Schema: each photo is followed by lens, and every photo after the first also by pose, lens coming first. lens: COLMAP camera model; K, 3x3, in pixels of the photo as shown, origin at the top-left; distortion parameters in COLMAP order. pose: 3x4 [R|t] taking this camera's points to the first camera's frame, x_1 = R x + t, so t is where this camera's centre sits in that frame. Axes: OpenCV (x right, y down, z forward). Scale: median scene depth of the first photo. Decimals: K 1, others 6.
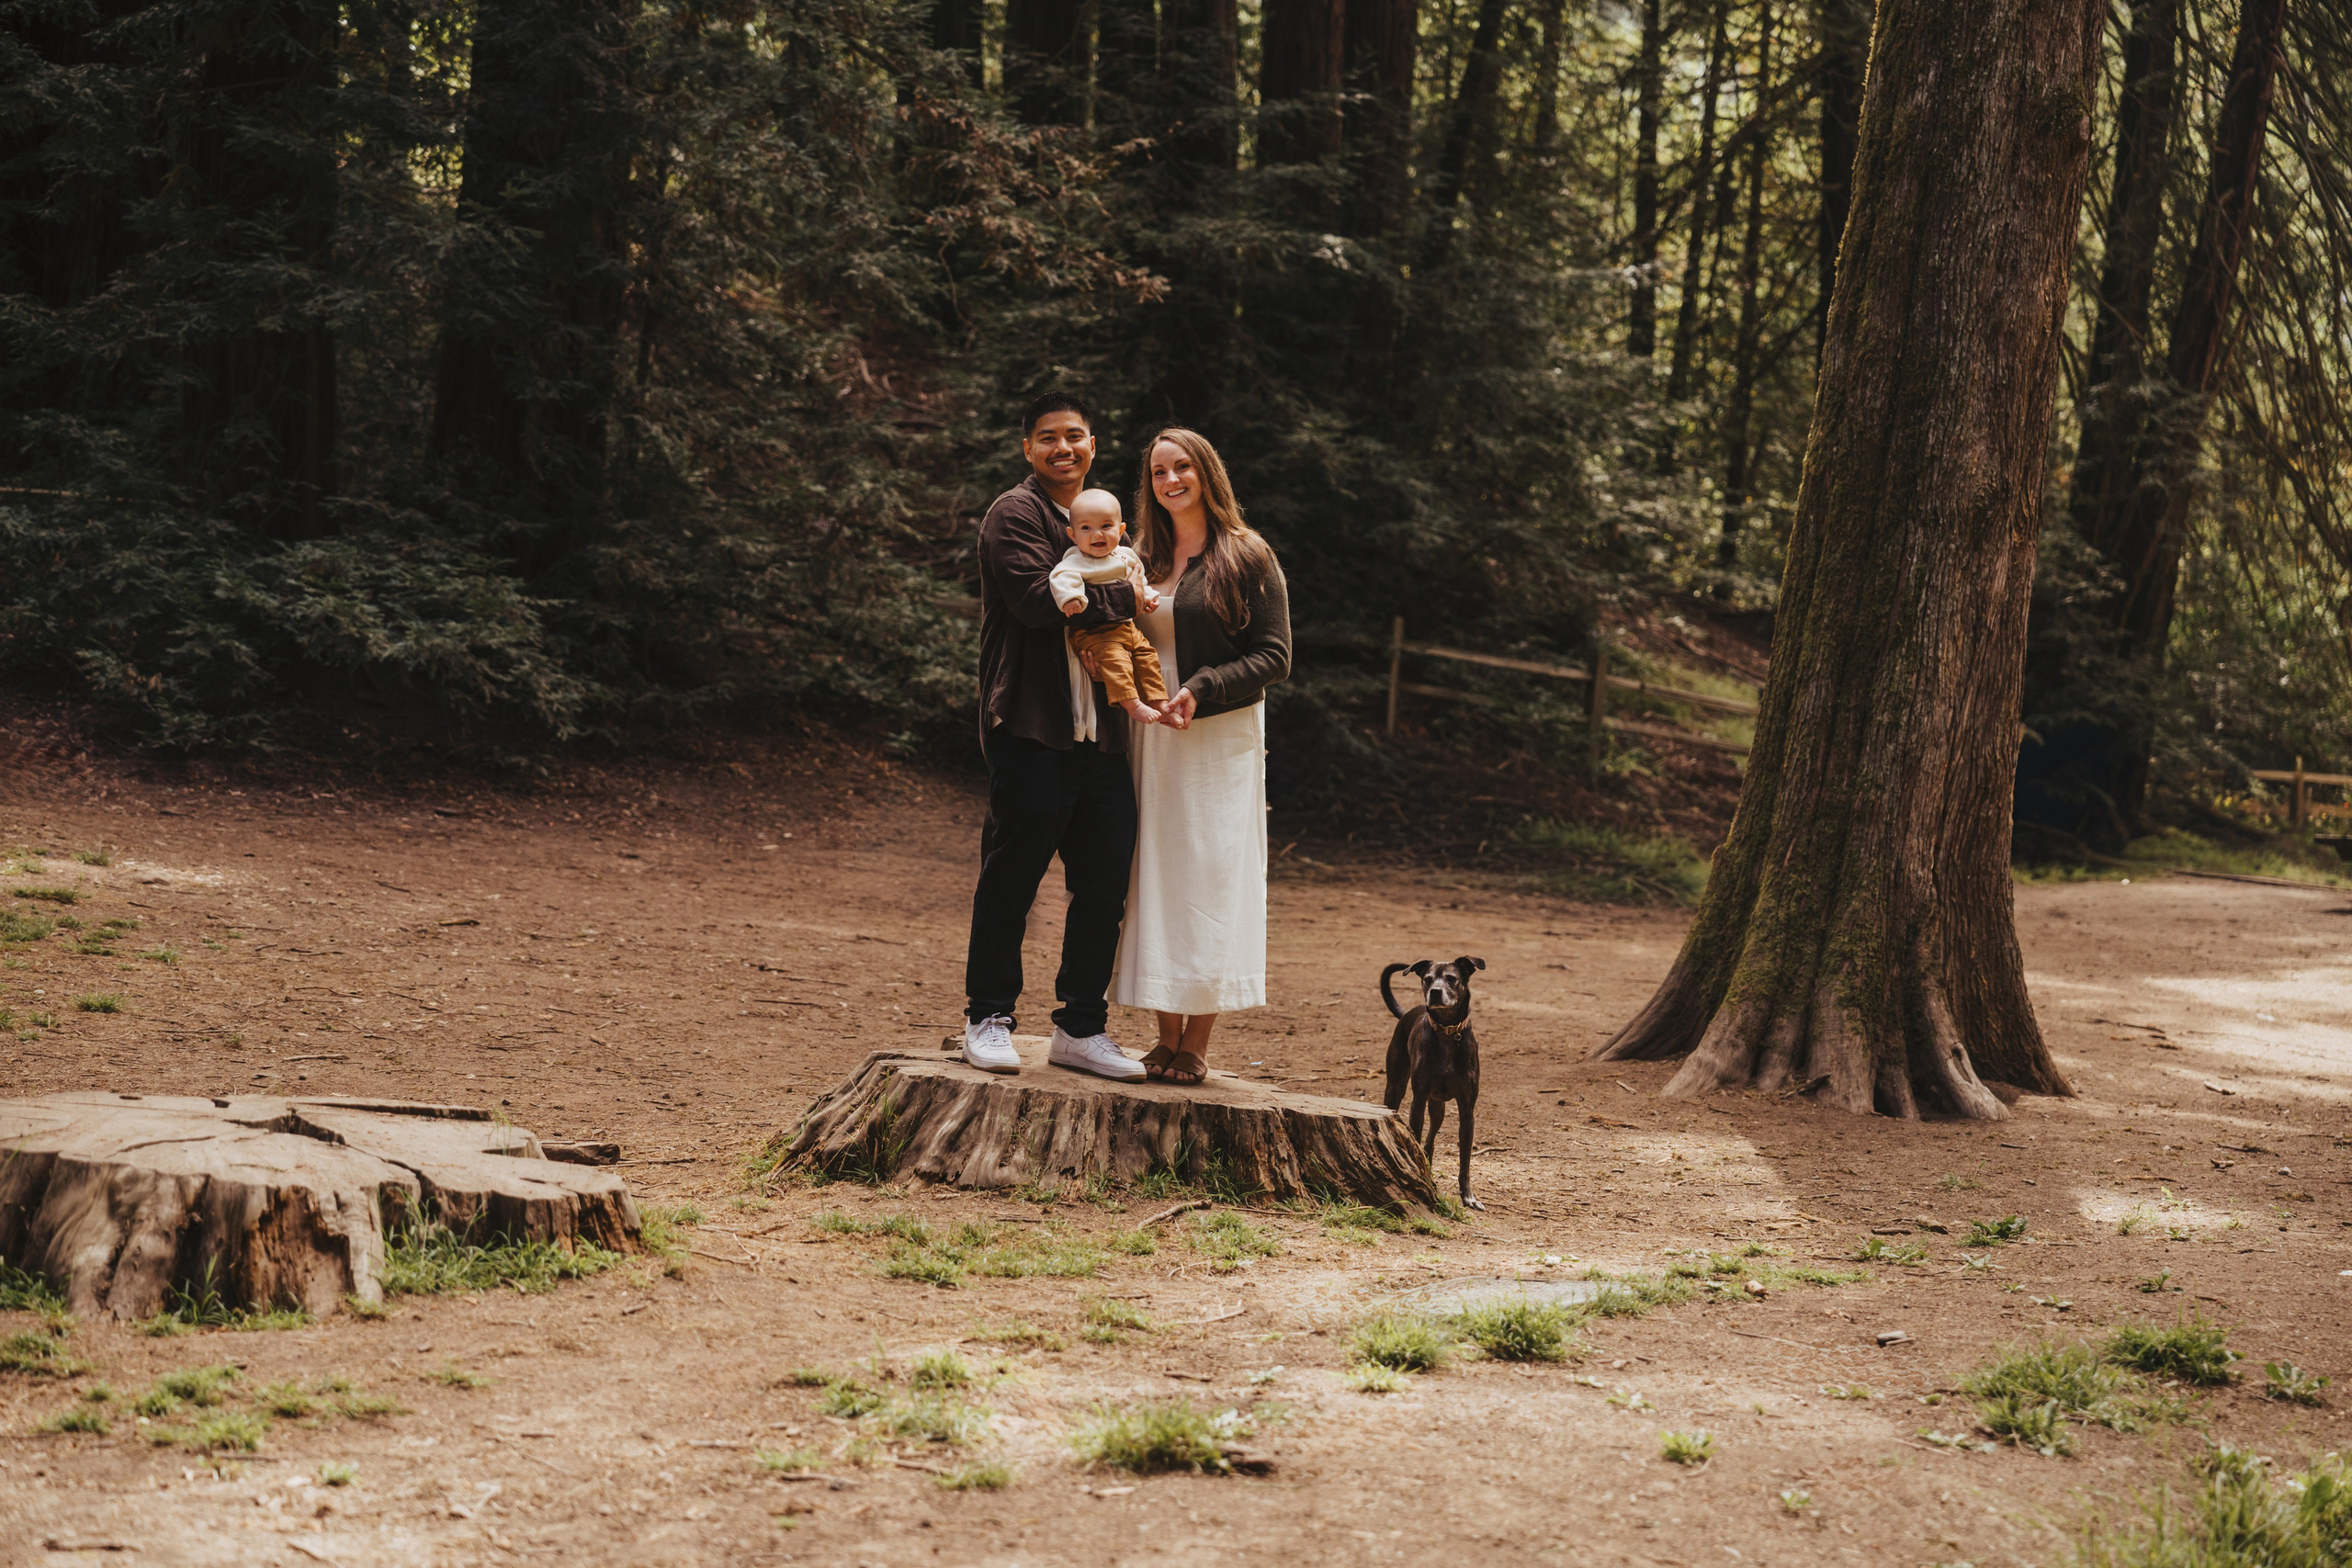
lens RADIAL K [[4855.1, 0, 1176.0], [0, 4855.1, 784.0], [0, 0, 1]] dist [-0.015792, 0.595105]
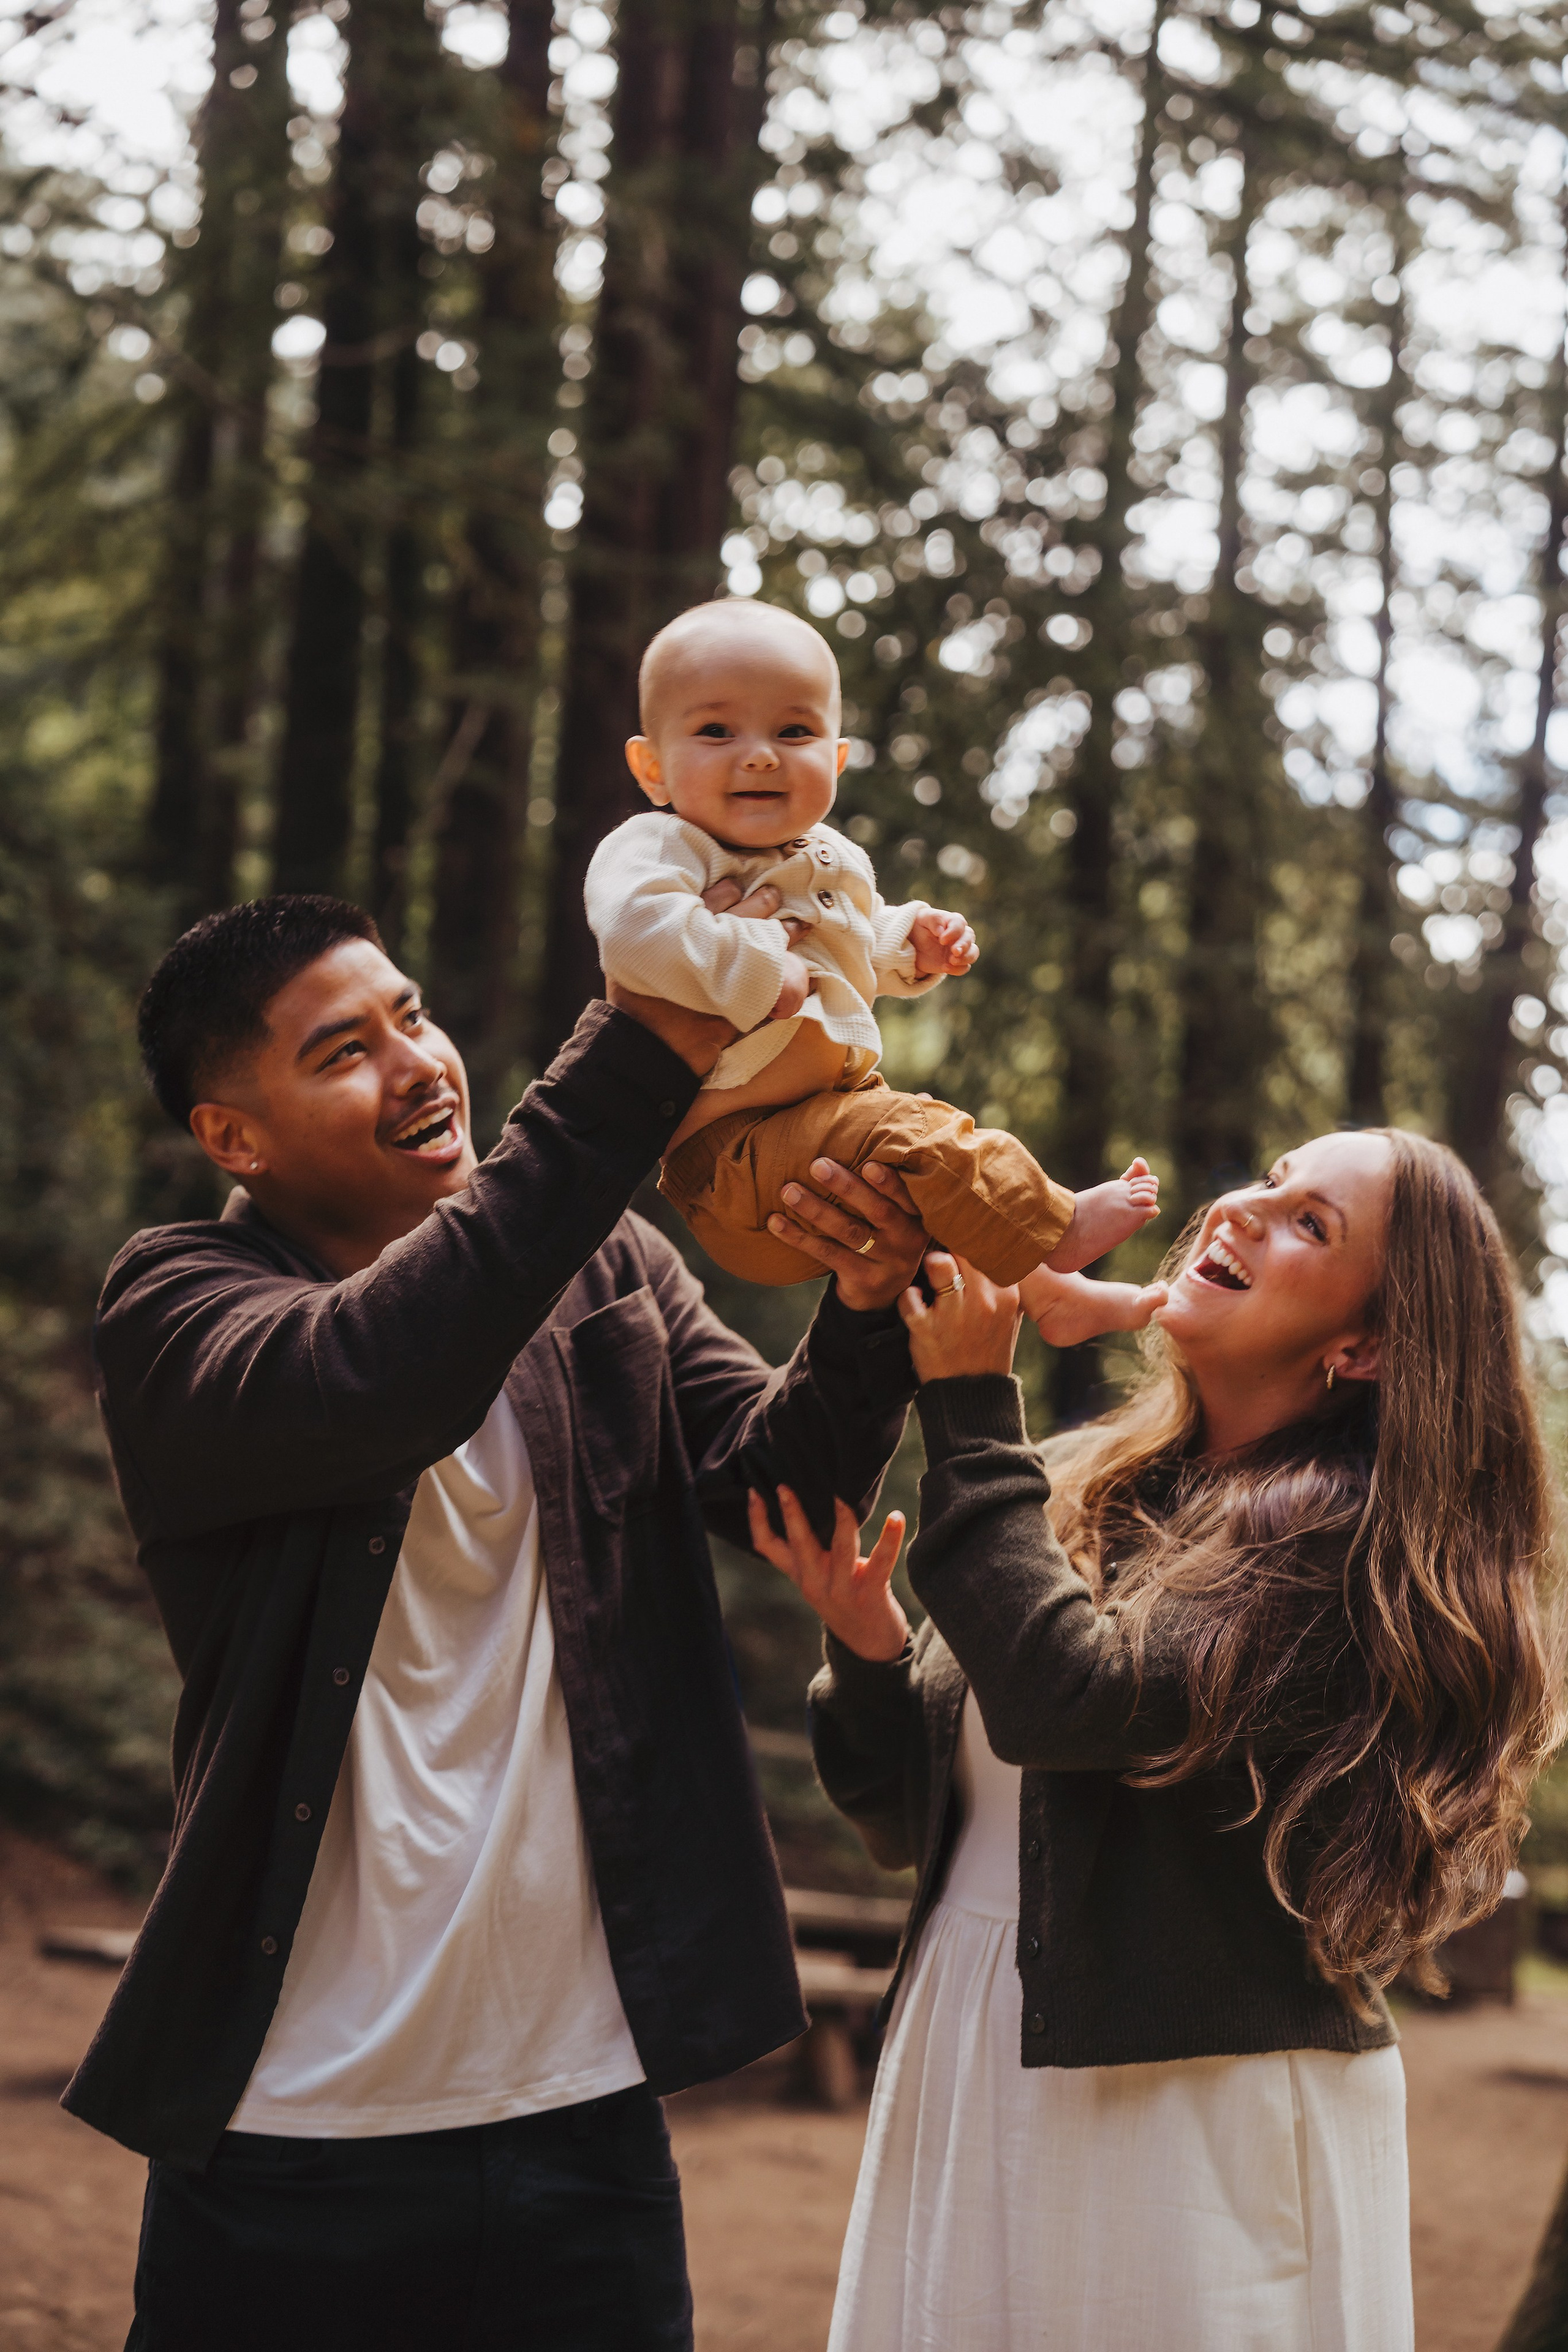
lens RADIAL K [[3884.3, 0, 789.0], [0, 3884.3, 1128.2], [0, 0, 1]] dist [0.041198, -0.008313]
pose [[0.993570, 0.038961, 0.106308, -0.025703], [-0.019298, 0.983465, -0.180068, -0.016608], [-0.111565, 0.176858, 0.977893, 0.586485]]
